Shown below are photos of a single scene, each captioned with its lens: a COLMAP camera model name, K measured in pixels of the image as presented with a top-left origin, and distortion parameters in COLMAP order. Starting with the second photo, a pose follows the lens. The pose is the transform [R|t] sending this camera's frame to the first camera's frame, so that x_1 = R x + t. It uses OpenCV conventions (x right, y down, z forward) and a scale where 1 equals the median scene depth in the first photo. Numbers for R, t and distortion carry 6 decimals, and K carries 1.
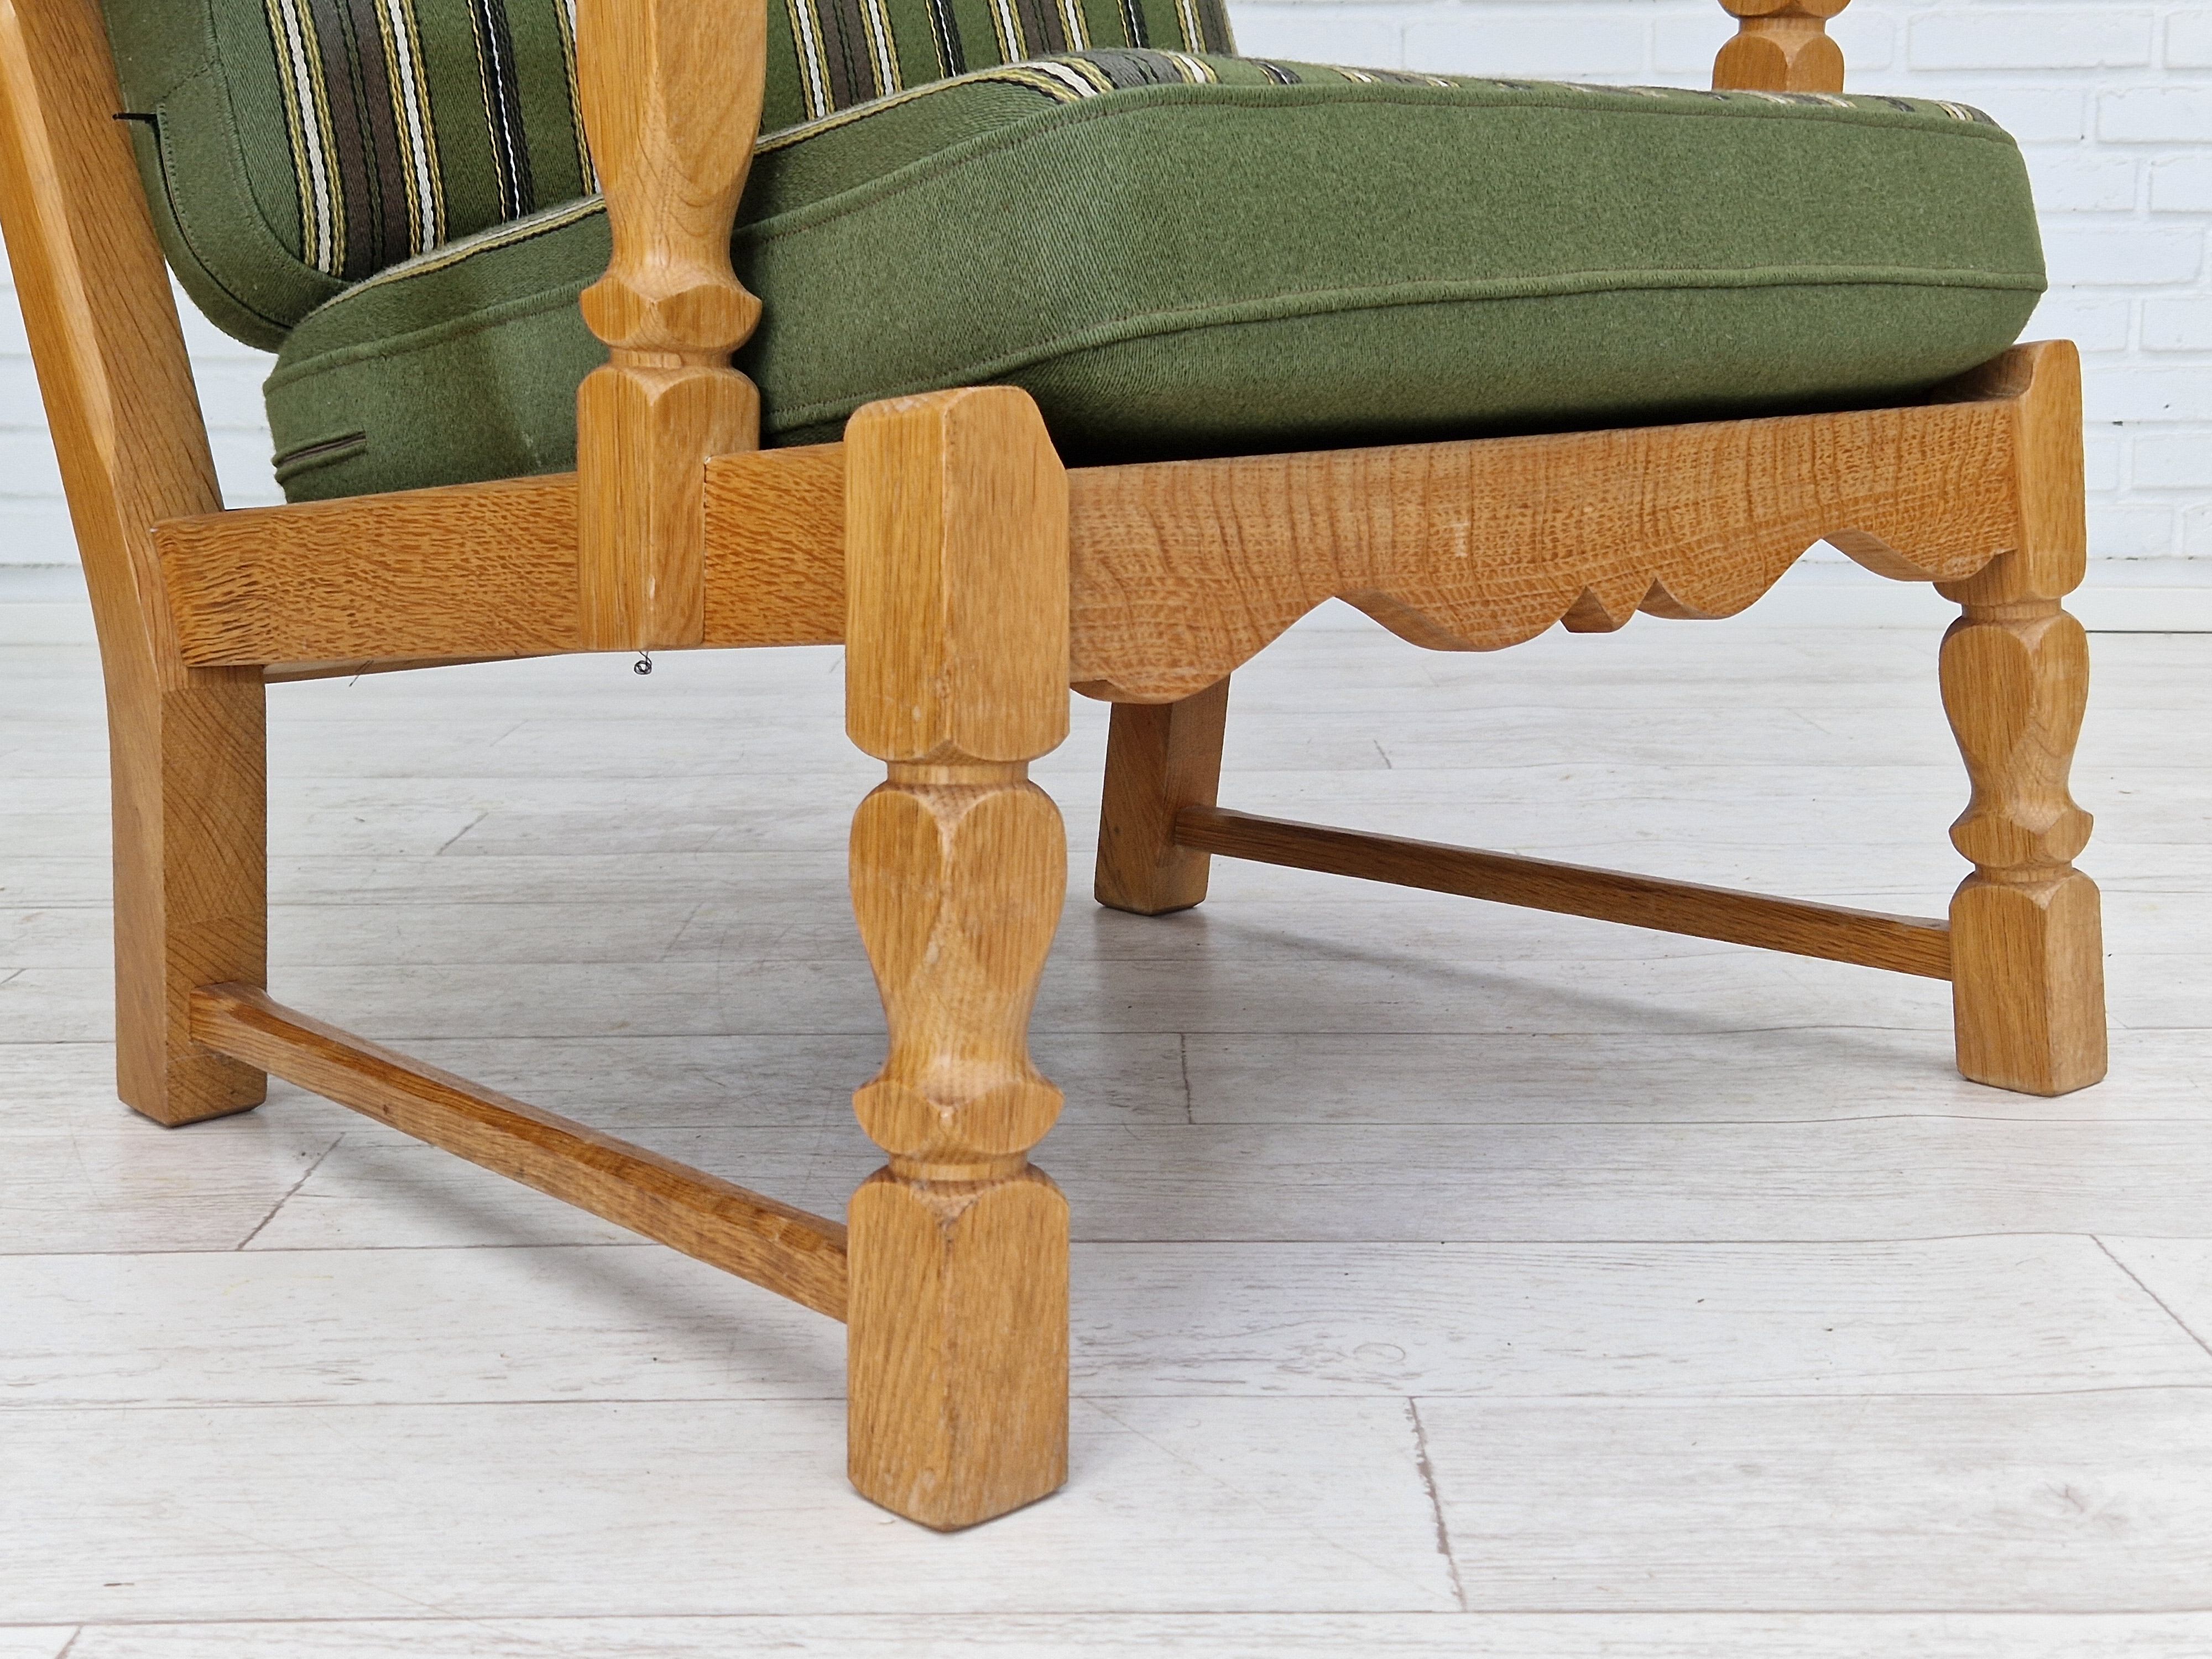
lens RADIAL K [[2863.8, 0, 1145.1], [0, 2863.8, 823.9], [0, 0, 1]] dist [0.097229, -0.108051]
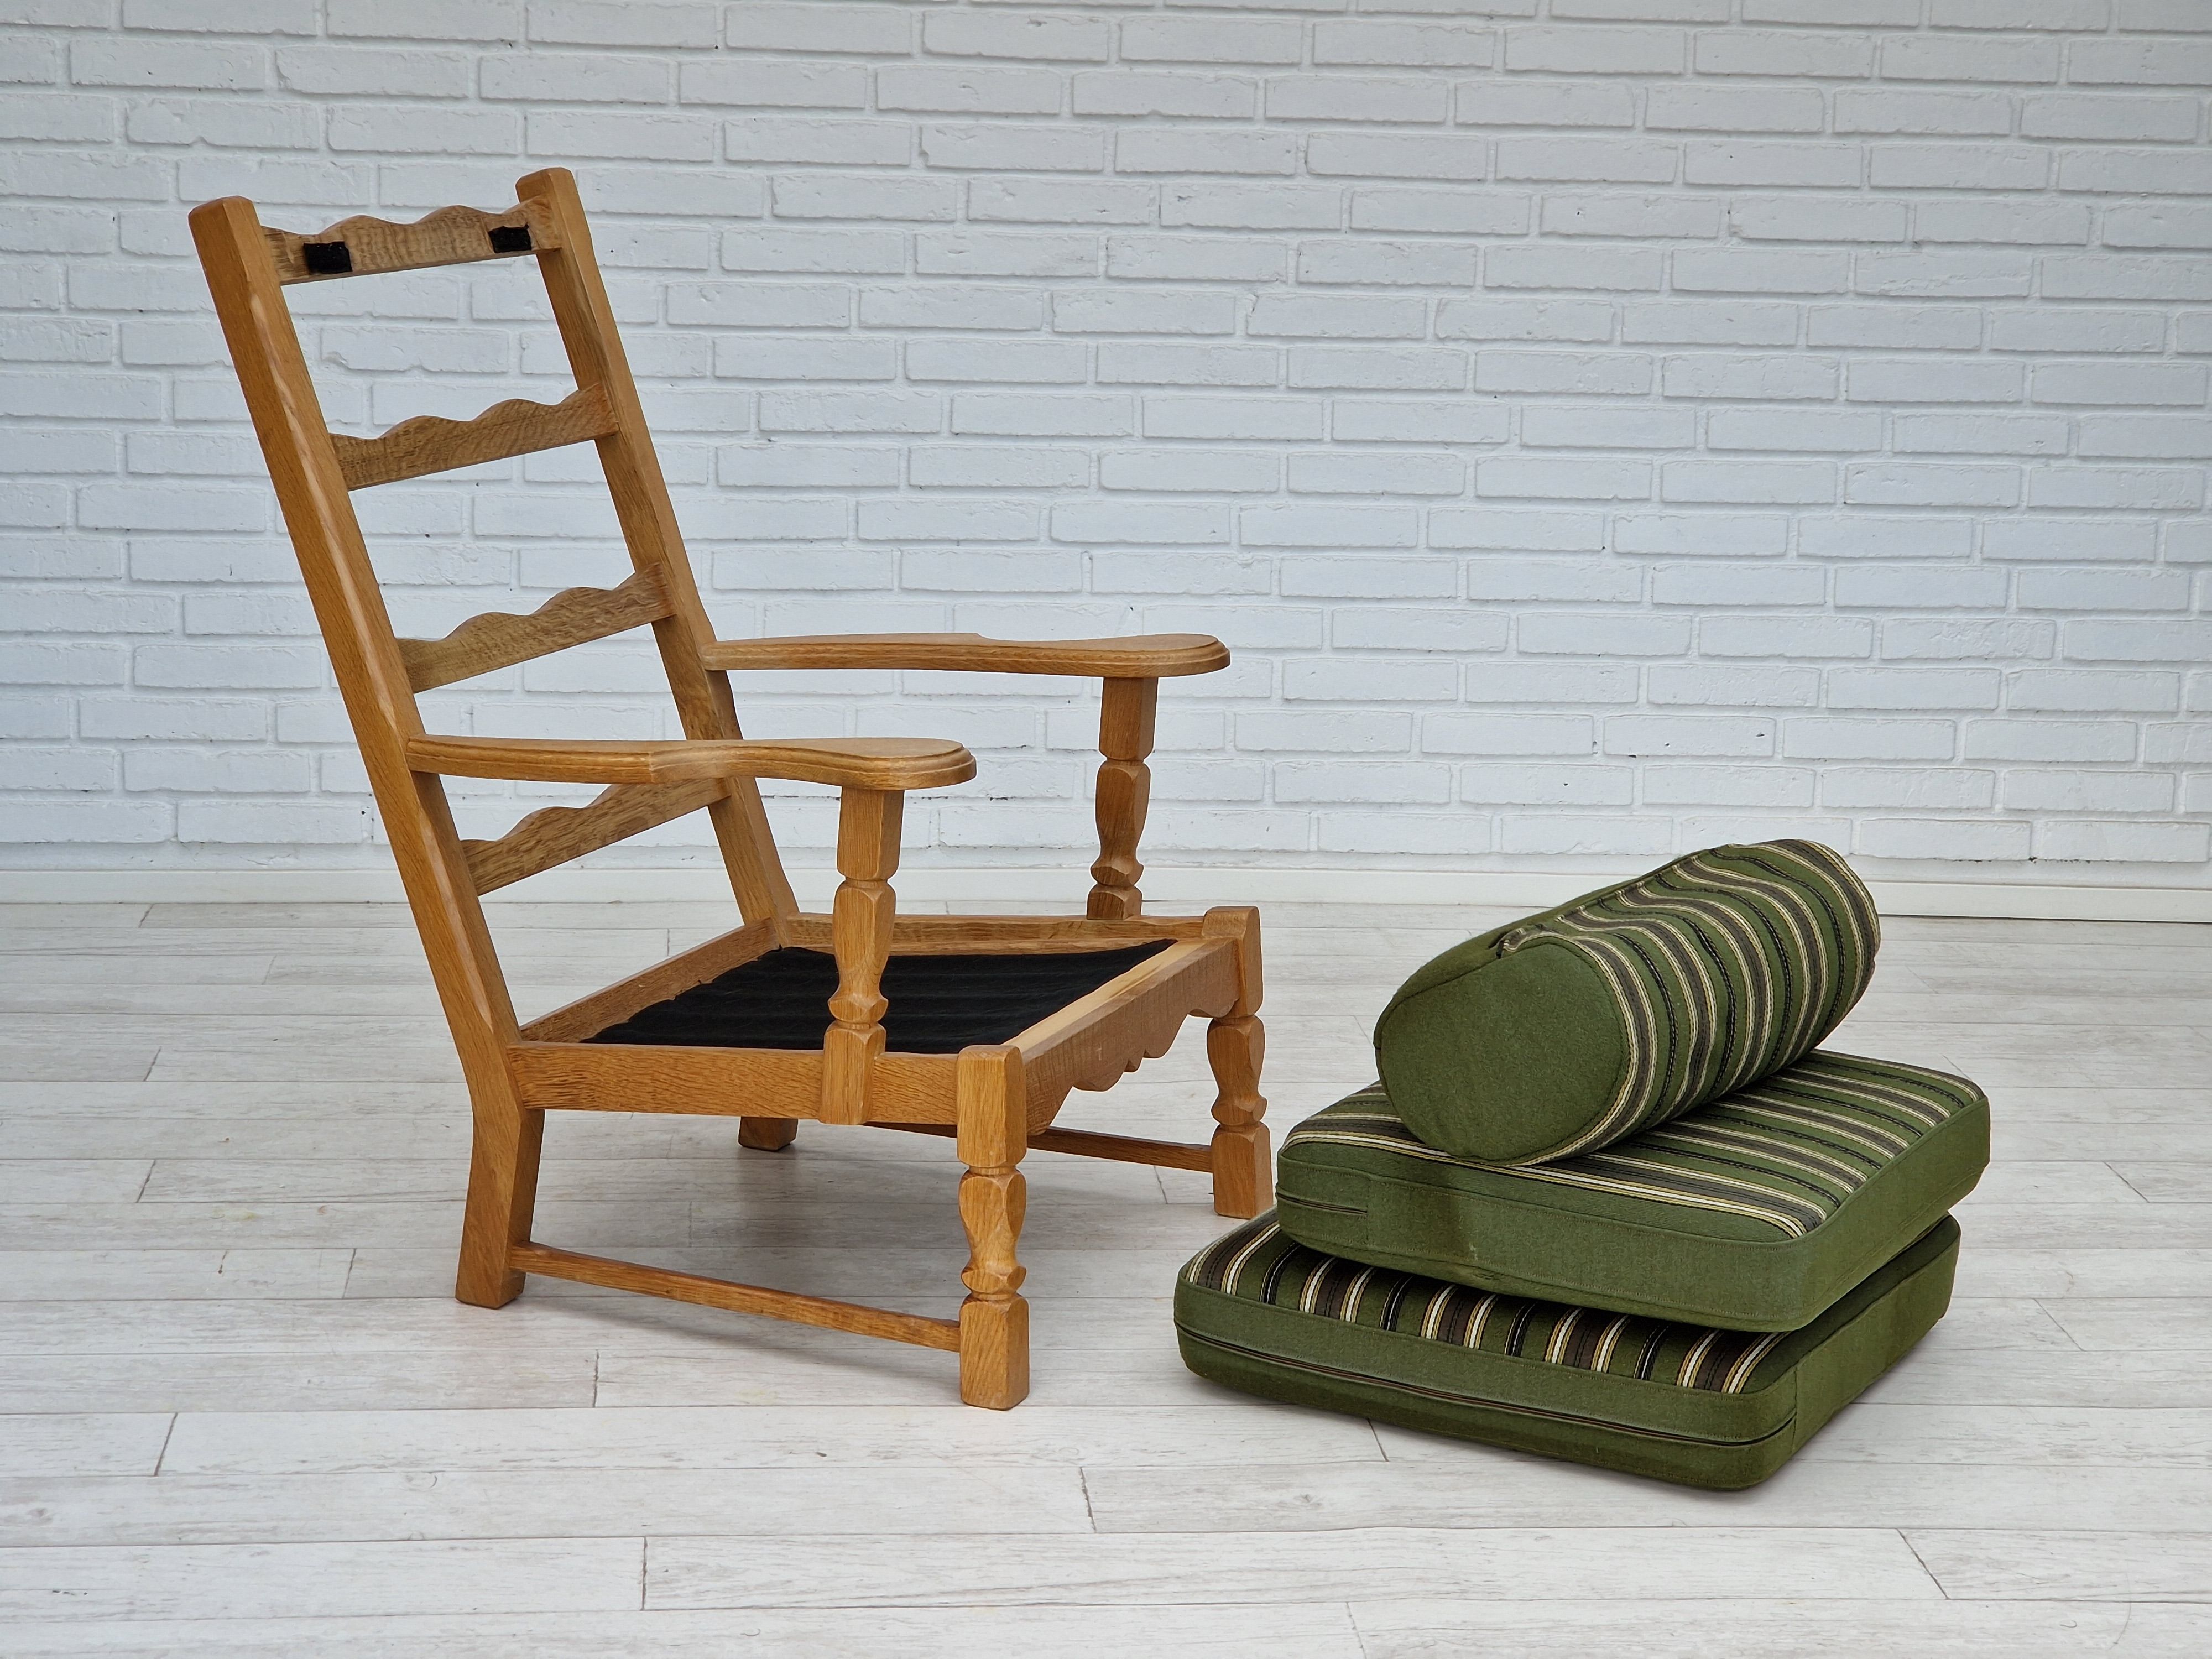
lens RADIAL K [[4278.6, 0, 1118.8], [0, 4278.6, 849.7], [0, 0, 1]] dist [0.007241, 0.560303]
pose [[0.995710, 0.011745, 0.091786, -0.220404], [-0.015344, 0.999137, 0.038603, -0.476611], [-0.091253, -0.039845, 0.995030, -2.654605]]
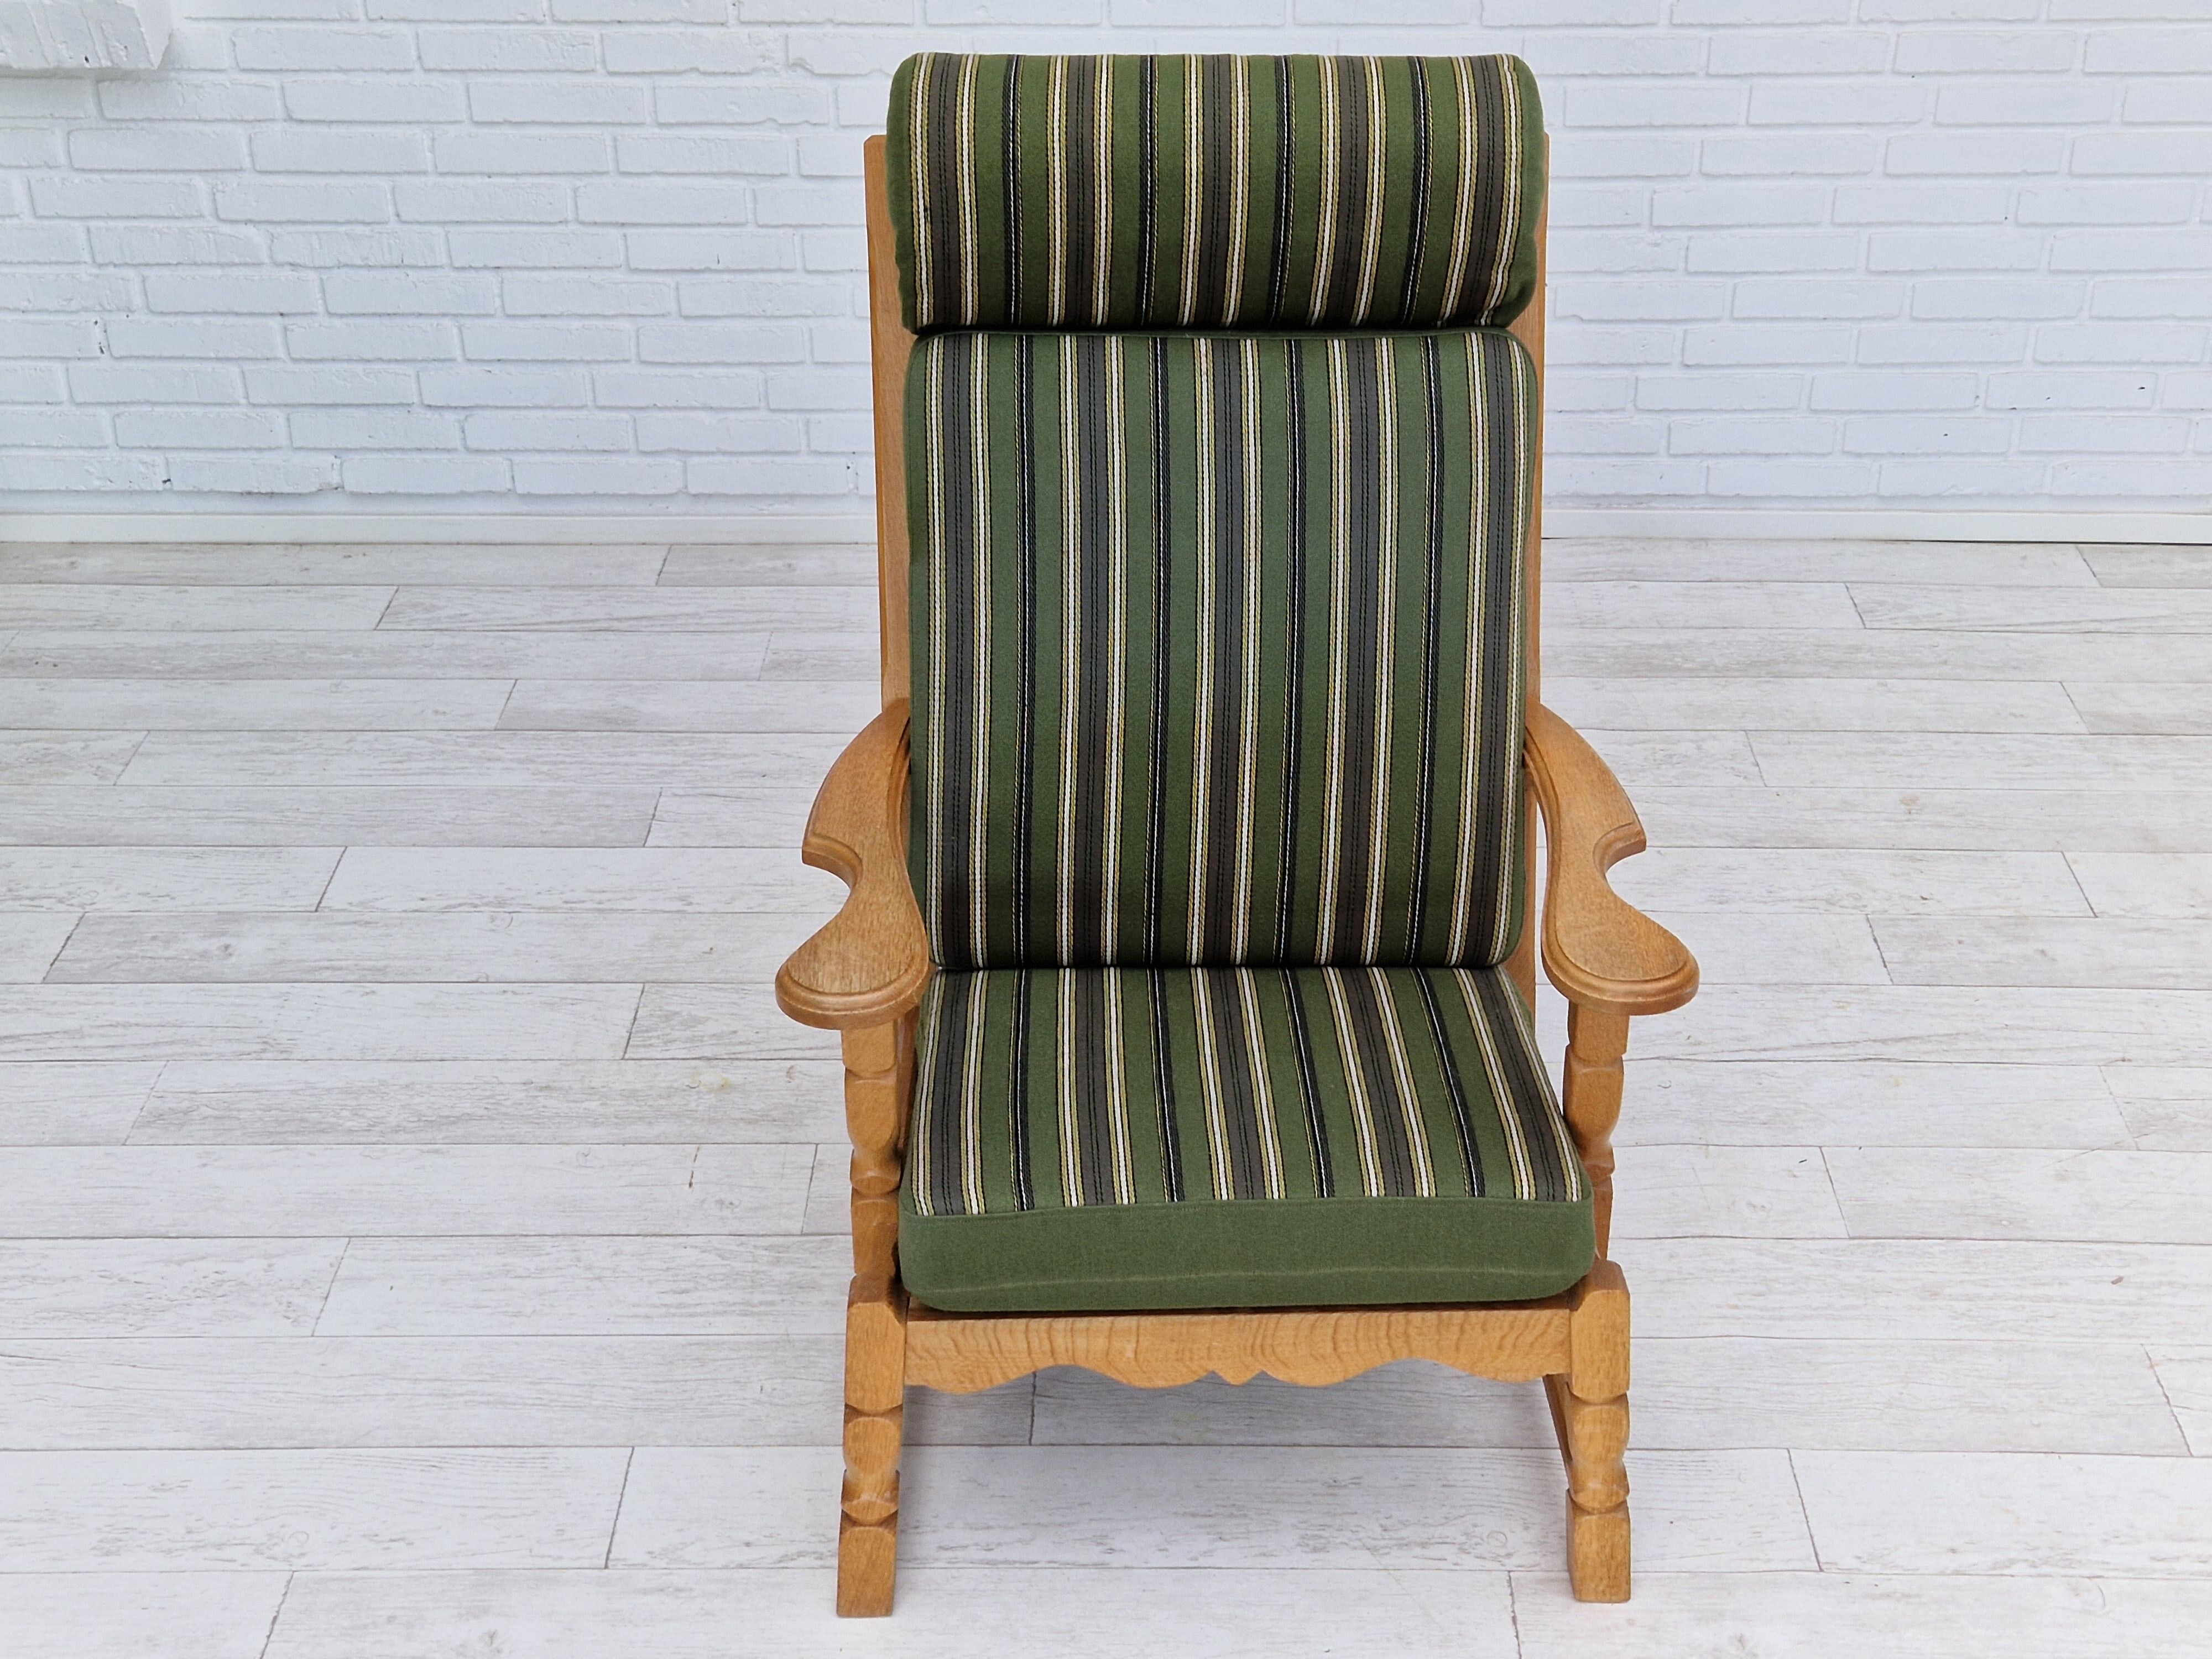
lens RADIAL K [[2863.8, 0, 1145.1], [0, 2863.8, 823.9], [0, 0, 1]] dist [0.097229, -0.108051]
pose [[0.999871, 0.007521, -0.014171, -0.192859], [-0.002098, 0.937026, 0.349253, -1.255399], [0.015905, -0.349179, 0.936921, -1.156192]]
